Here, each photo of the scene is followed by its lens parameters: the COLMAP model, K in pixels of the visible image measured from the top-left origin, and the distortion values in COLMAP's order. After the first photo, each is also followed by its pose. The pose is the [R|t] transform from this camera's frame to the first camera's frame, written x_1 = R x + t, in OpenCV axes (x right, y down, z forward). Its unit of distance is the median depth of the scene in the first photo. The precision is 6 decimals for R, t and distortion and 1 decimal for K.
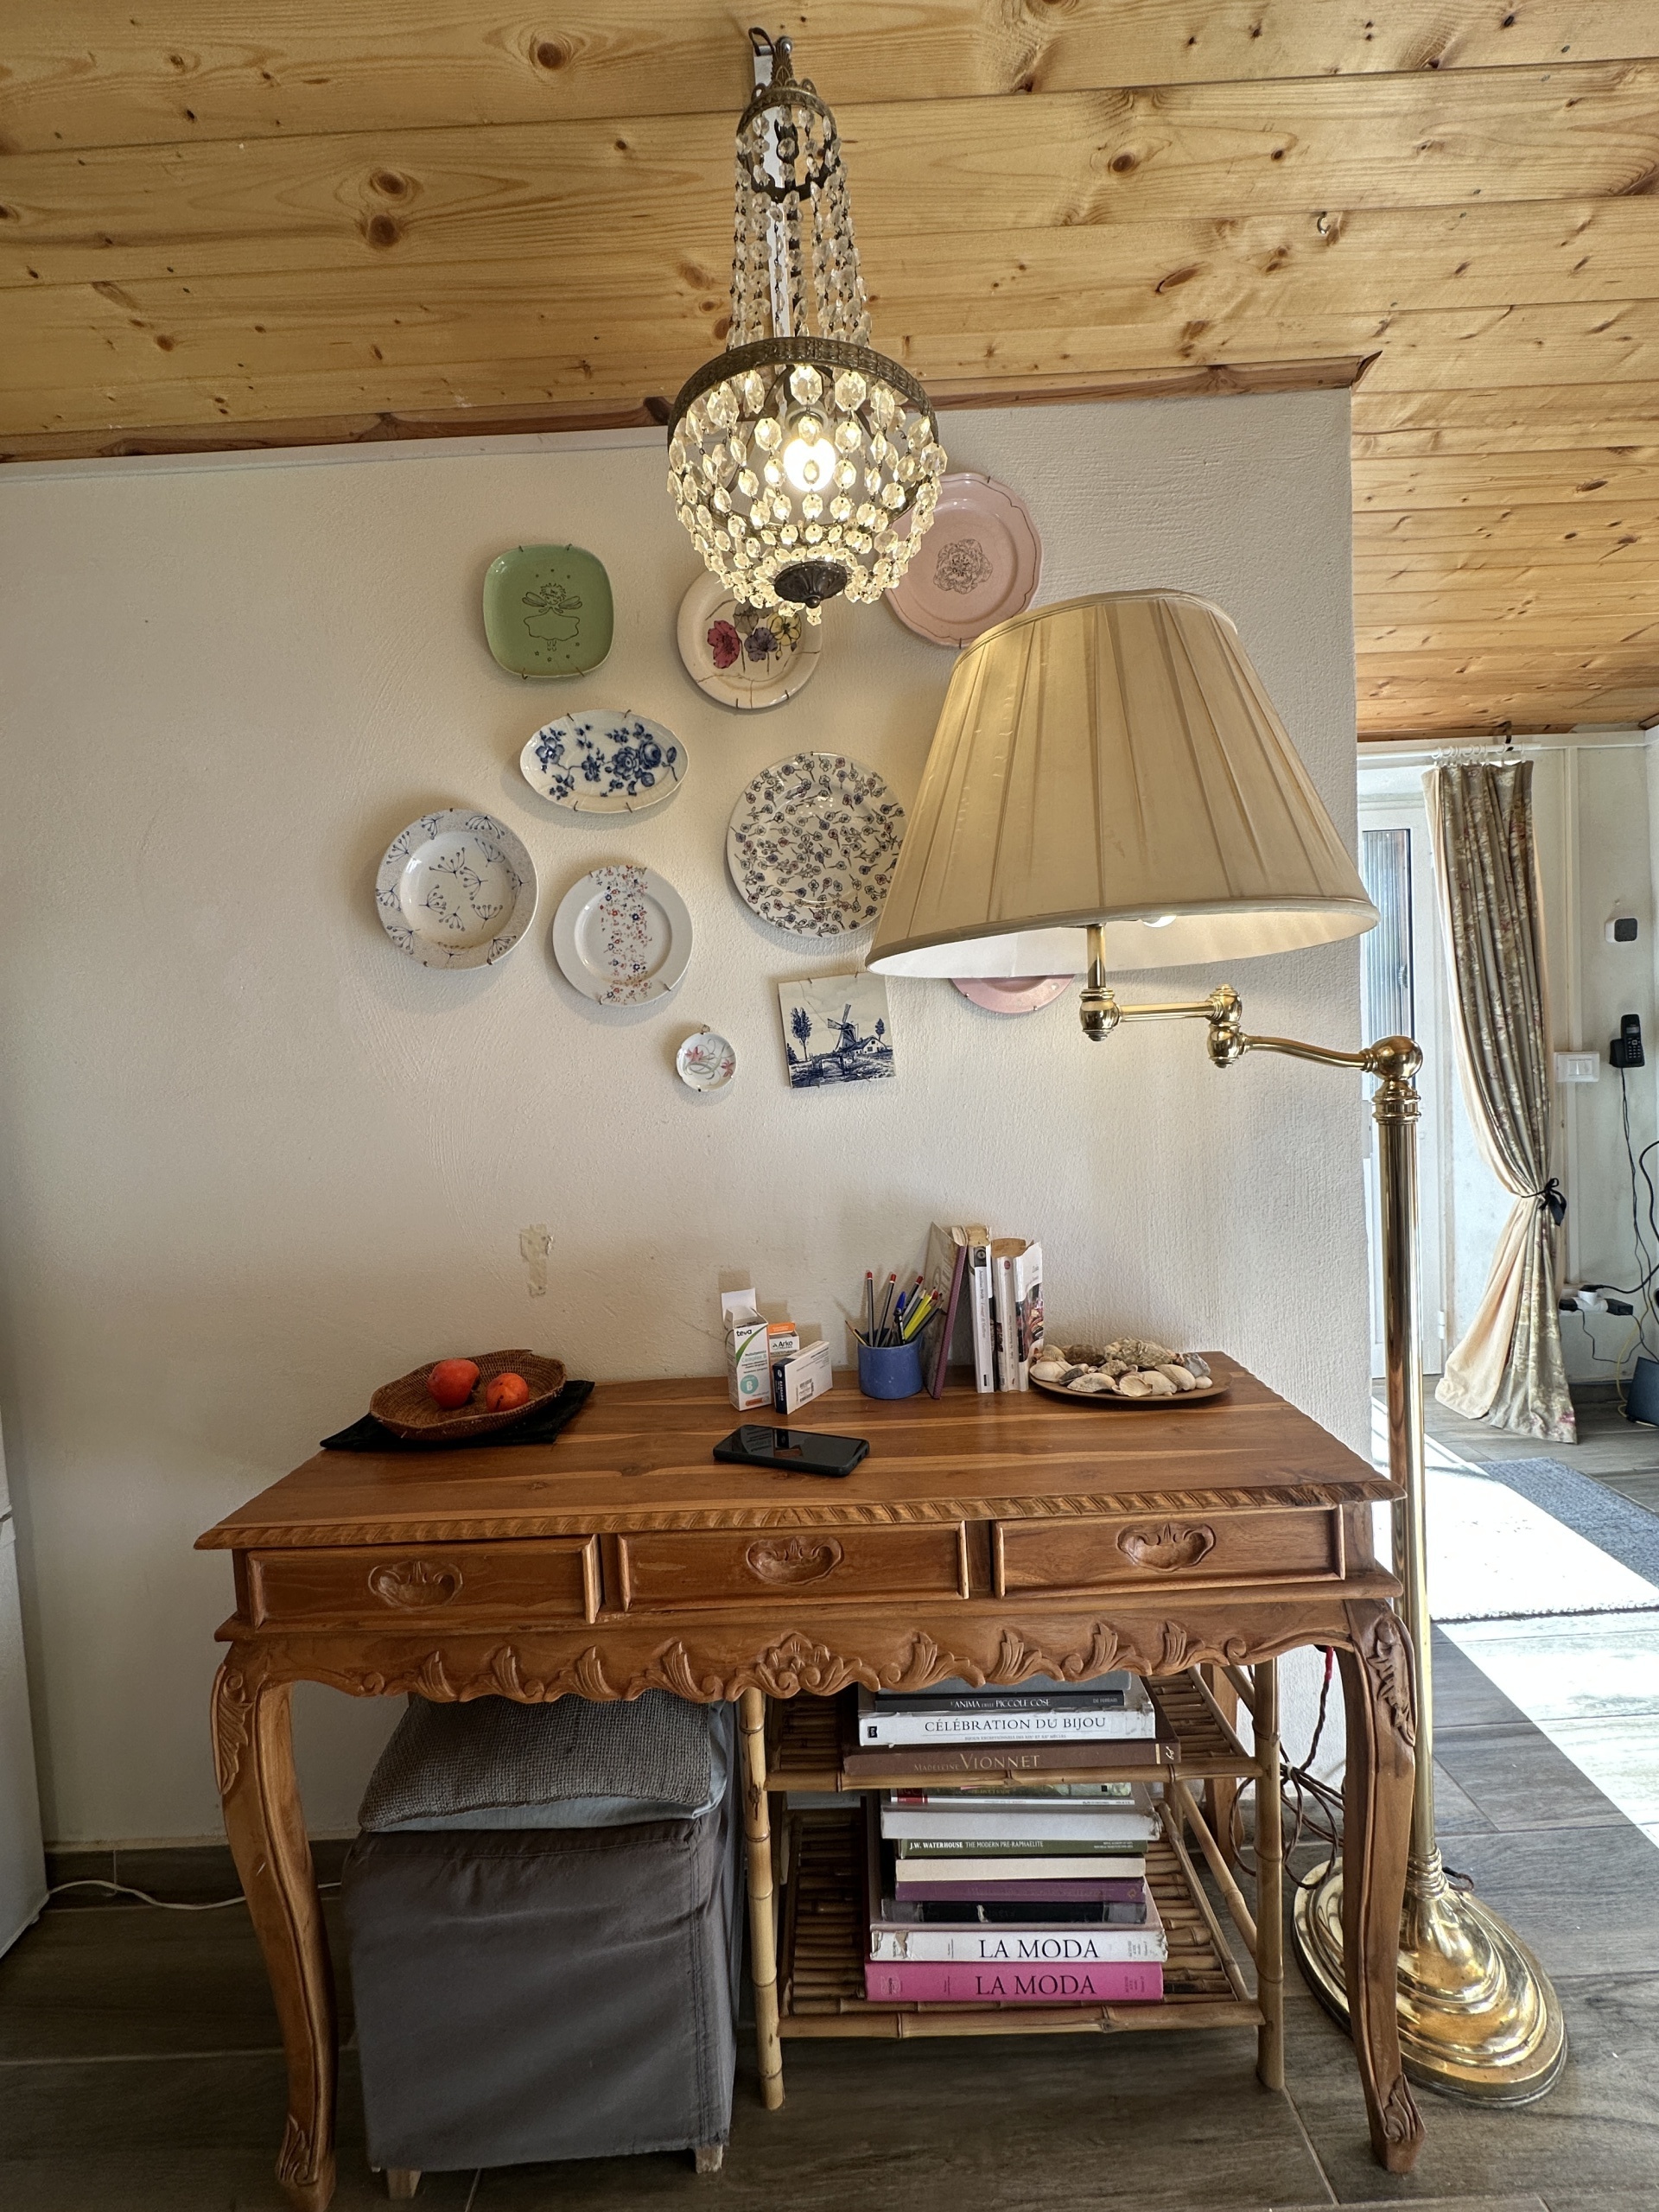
lens RADIAL K [[883.5, 0, 829.5], [0, 883.5, 1106.0], [0, 0, 1]] dist [-0.002865, 0.000145]
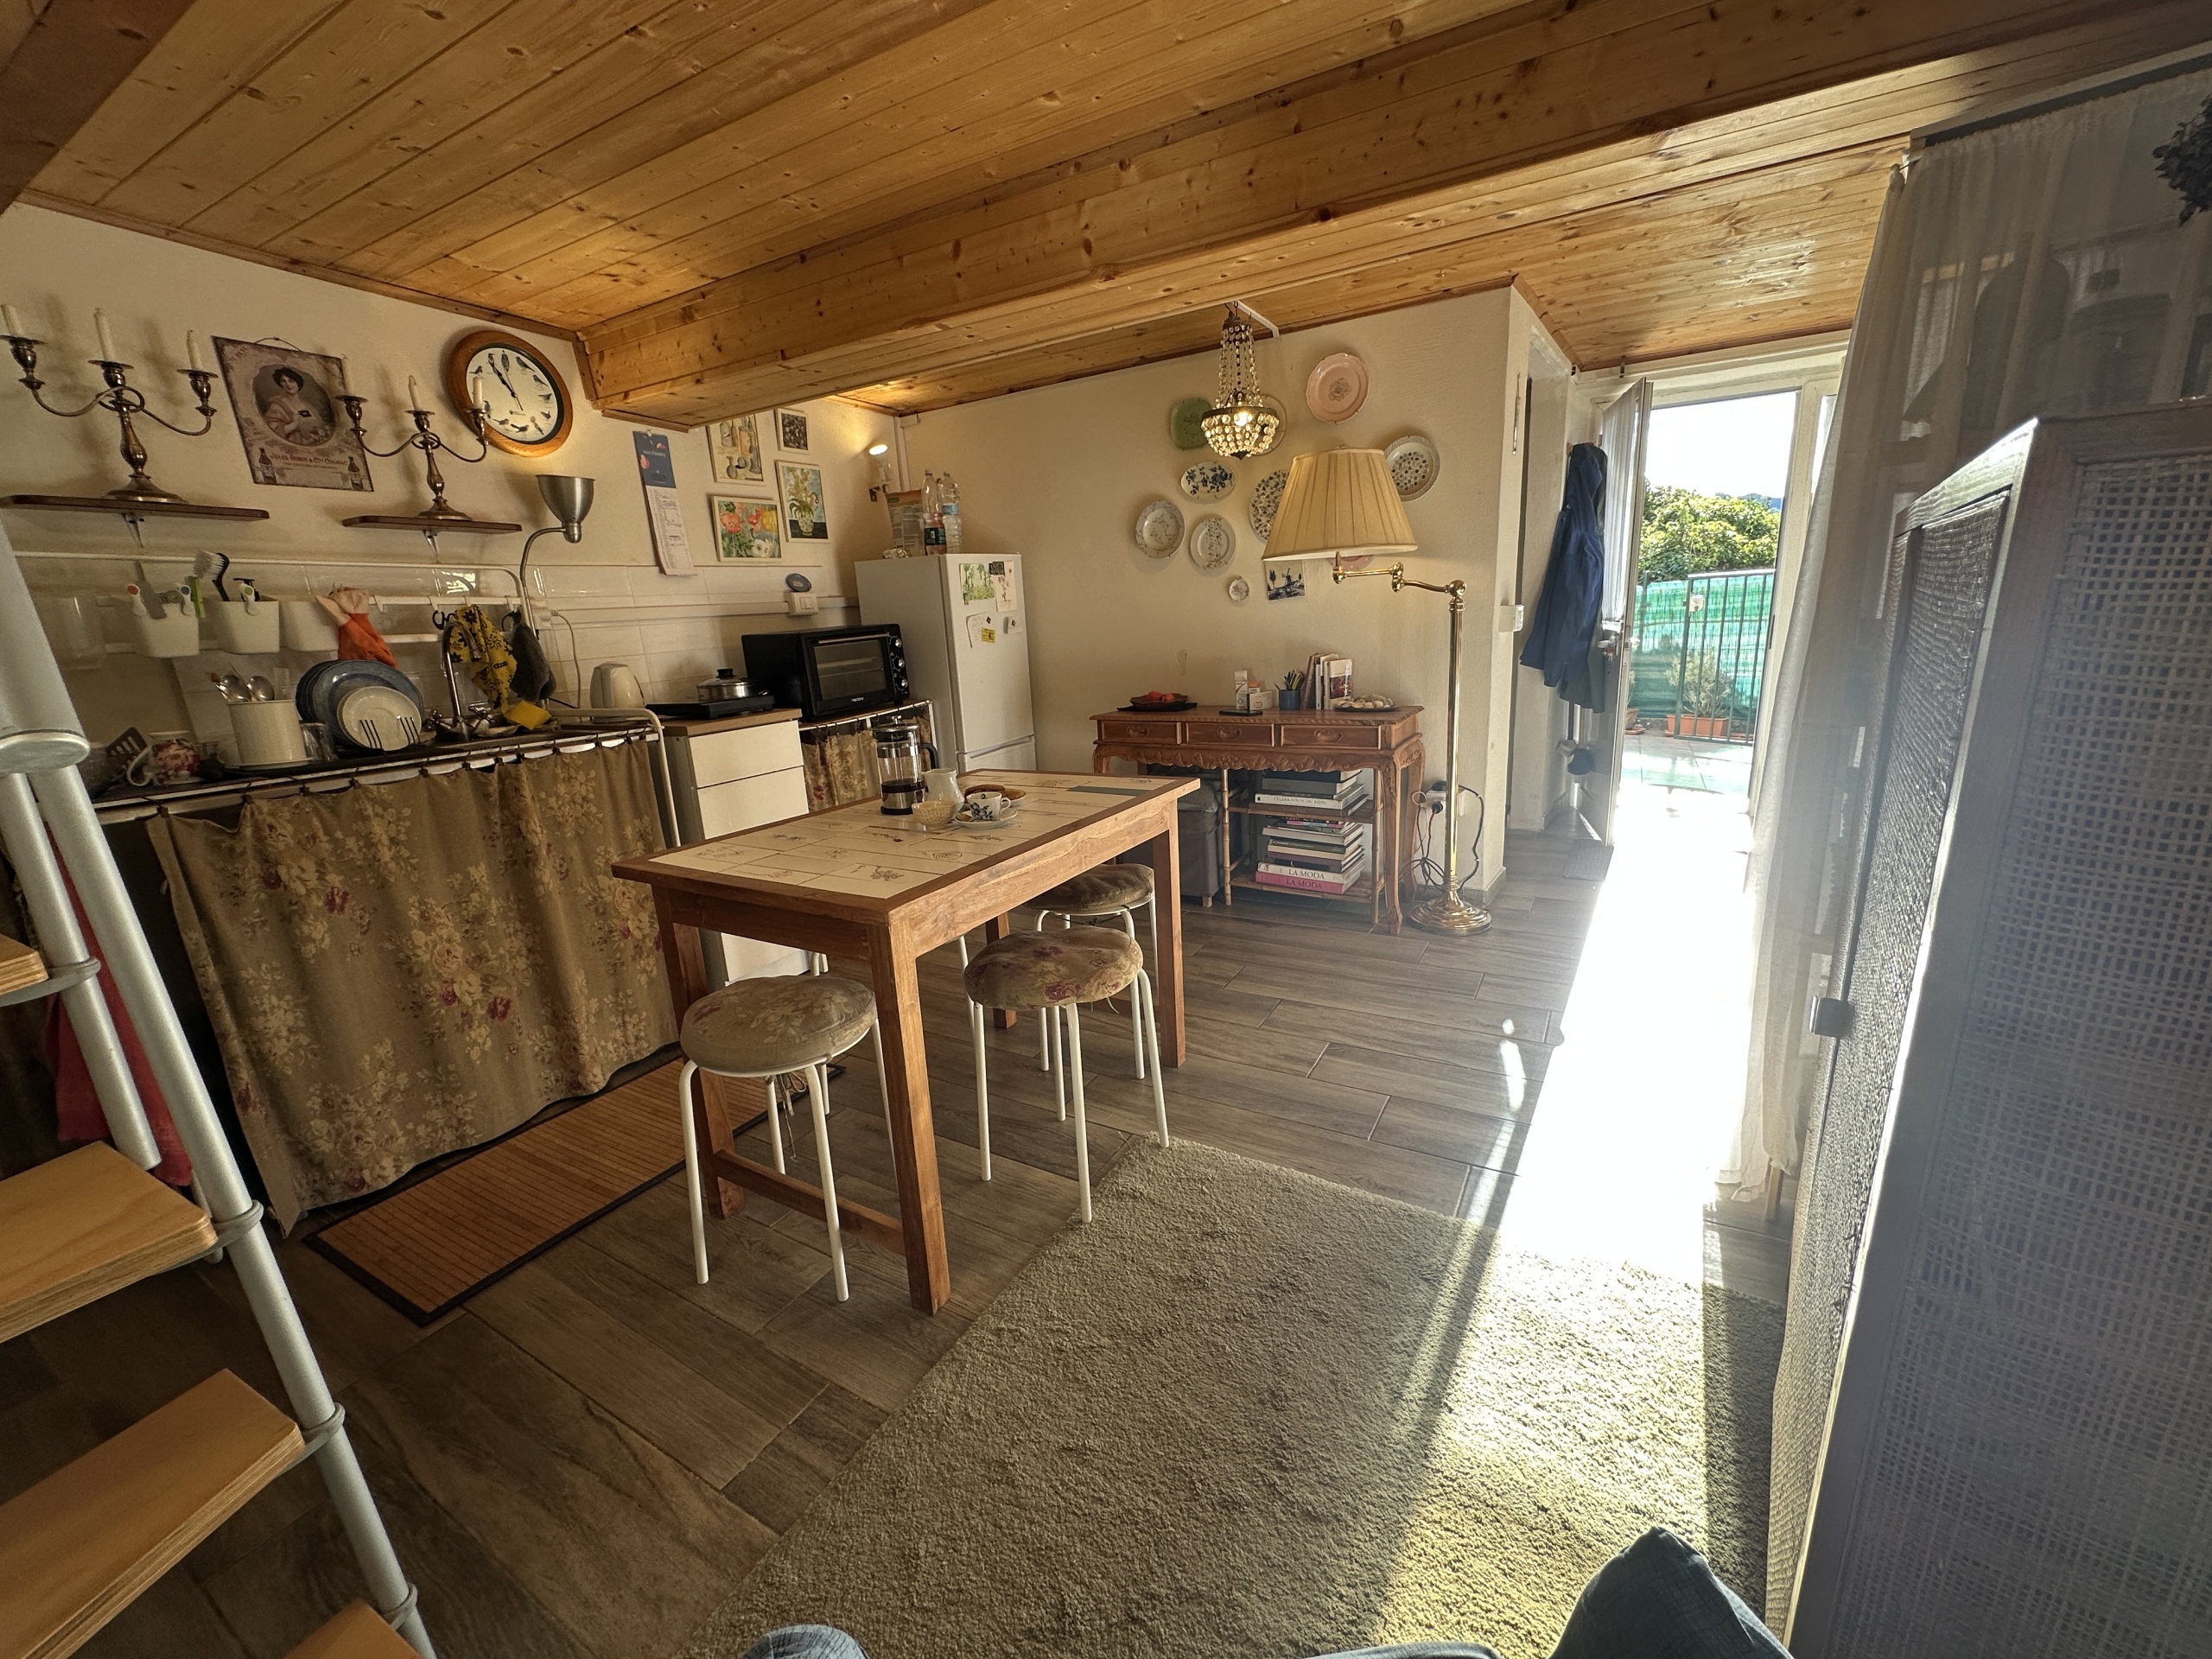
lens RADIAL K [[883.5, 0, 1106.0], [0, 883.5, 829.5], [0, 0, 1]] dist [-0.002865, 0.000145]
pose [[0.858482, 0.128532, -0.496476, 0.988610], [-0.013397, 0.973374, 0.228831, 0.053190], [0.512669, -0.189795, 0.837346, -1.705116]]
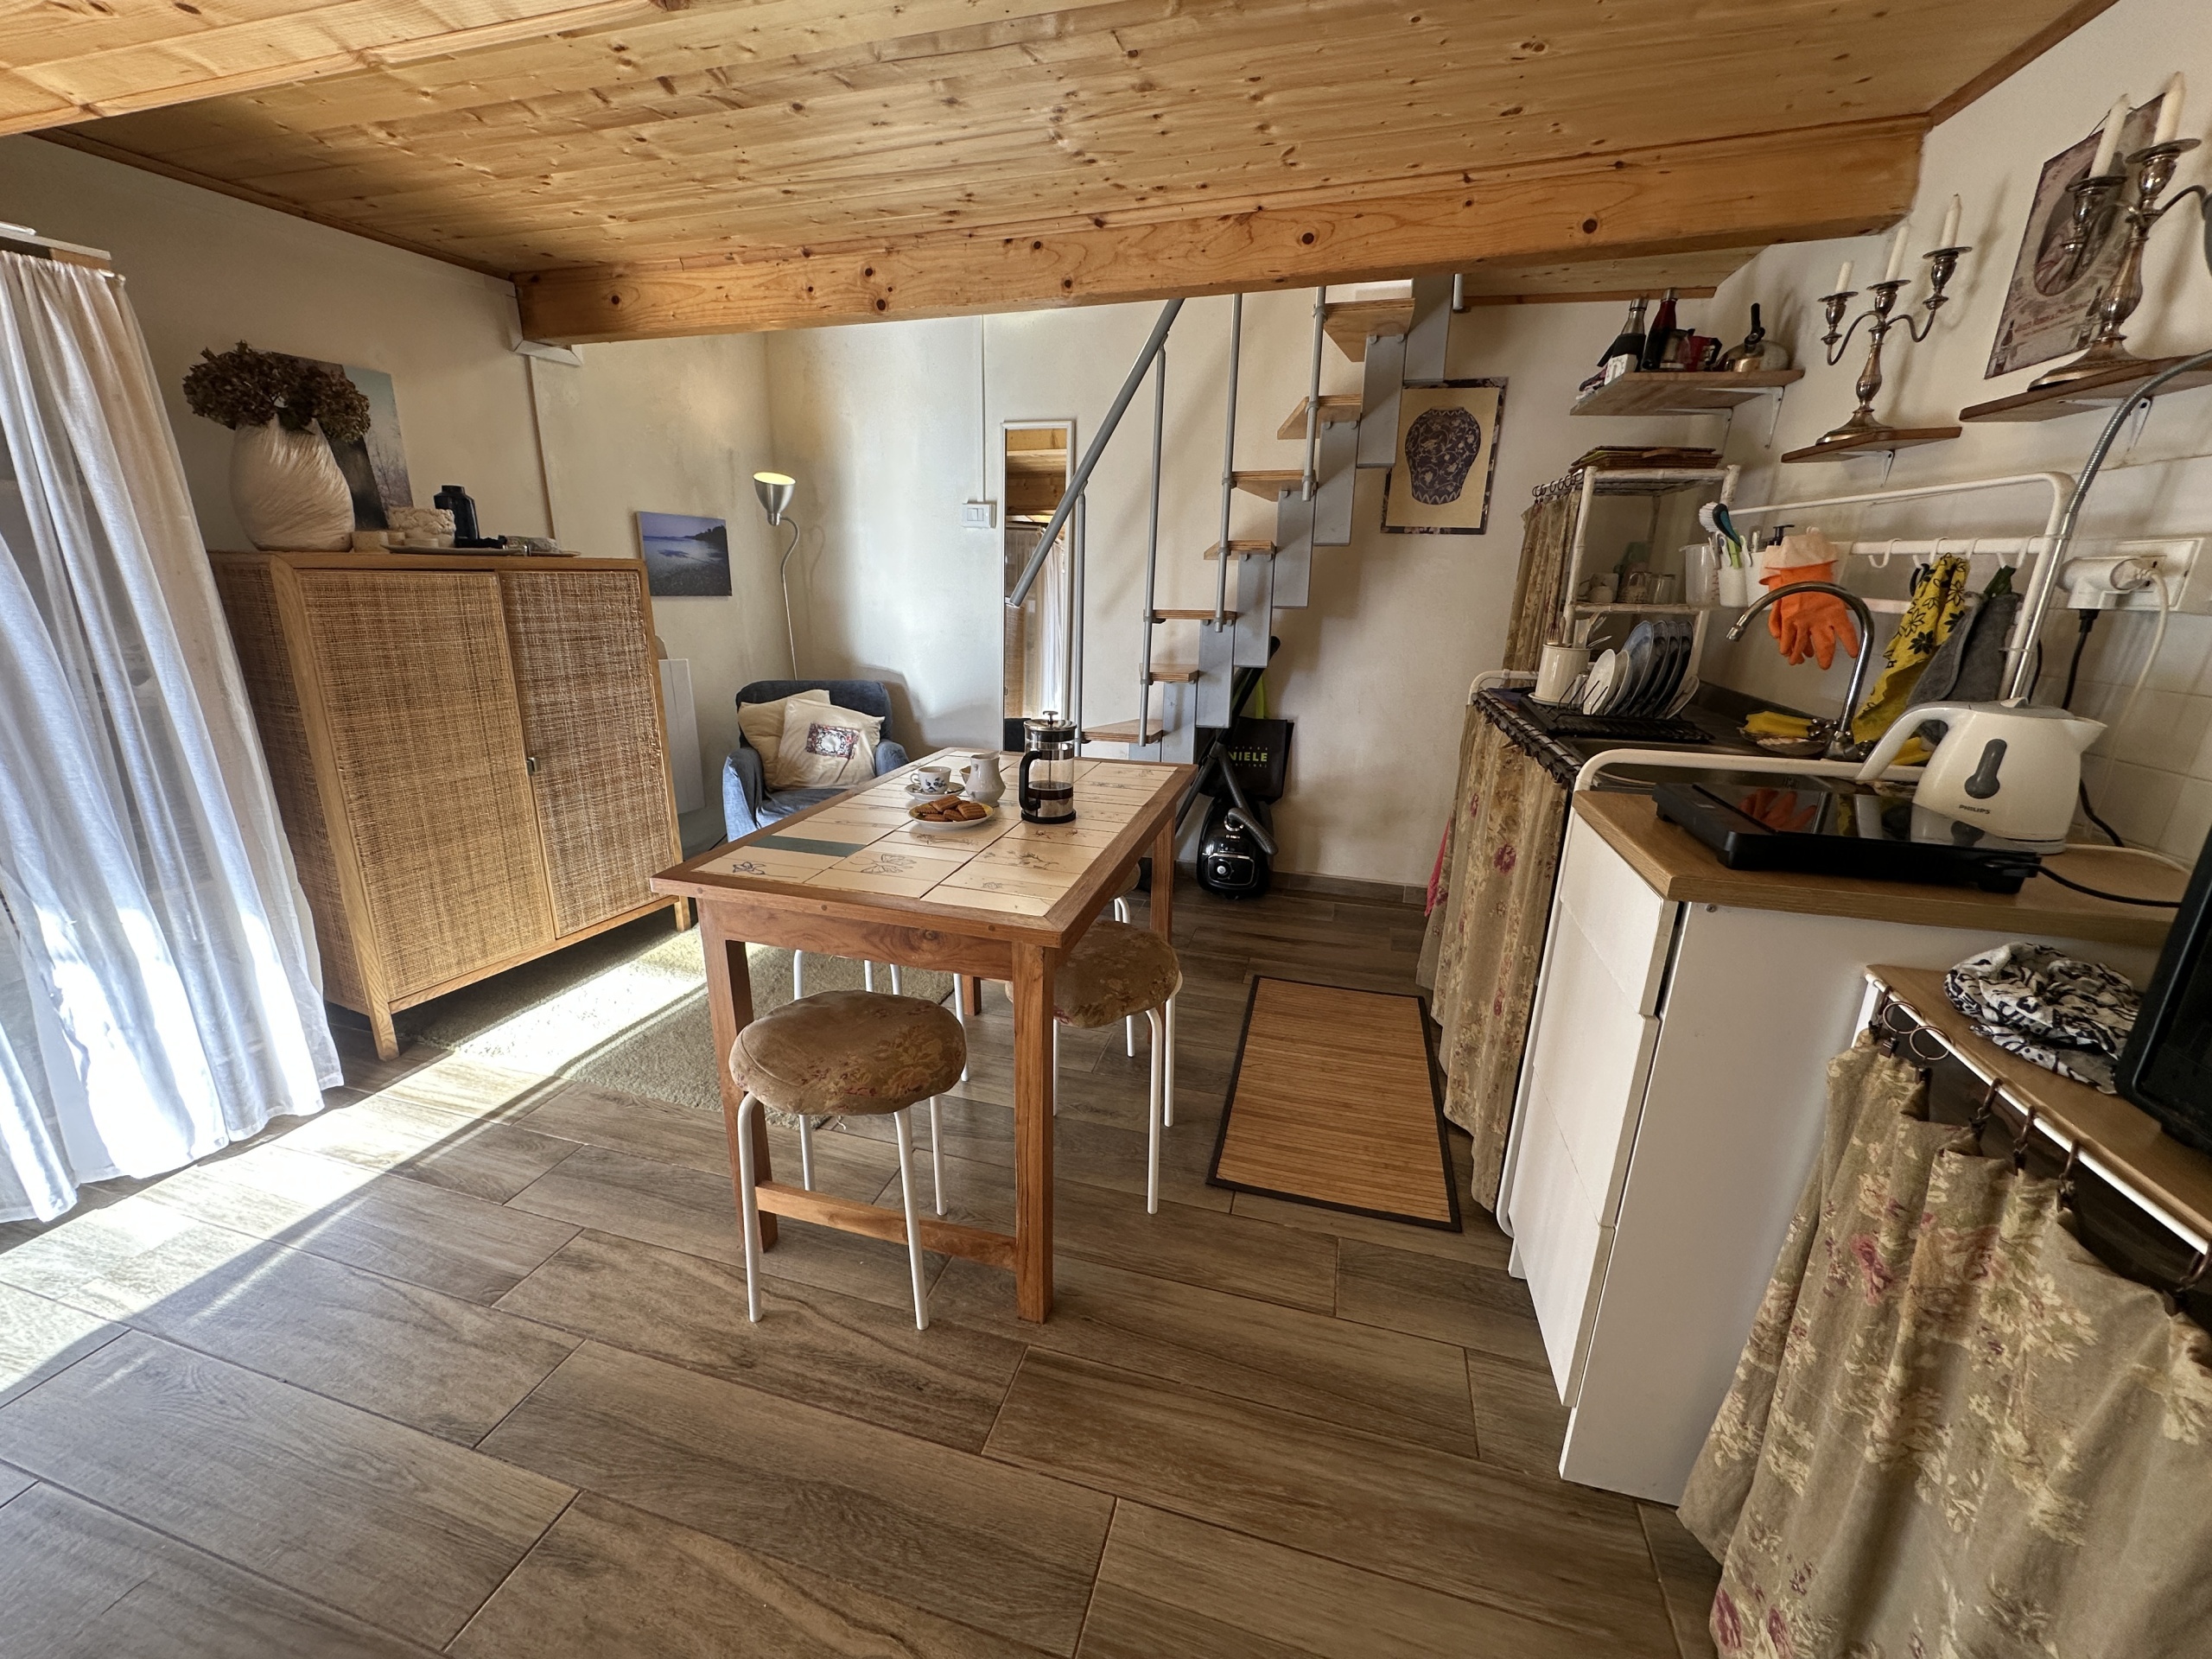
lens RADIAL K [[879.6, 0, 1106.0], [0, 879.6, 829.5], [0, 0, 1]] dist [-0.000580, 0.000241]
pose [[-0.960725, -0.044961, 0.273836, -0.610987], [0.043639, 0.950032, 0.309087, -0.026215], [-0.274049, 0.308897, -0.910758, 0.744690]]
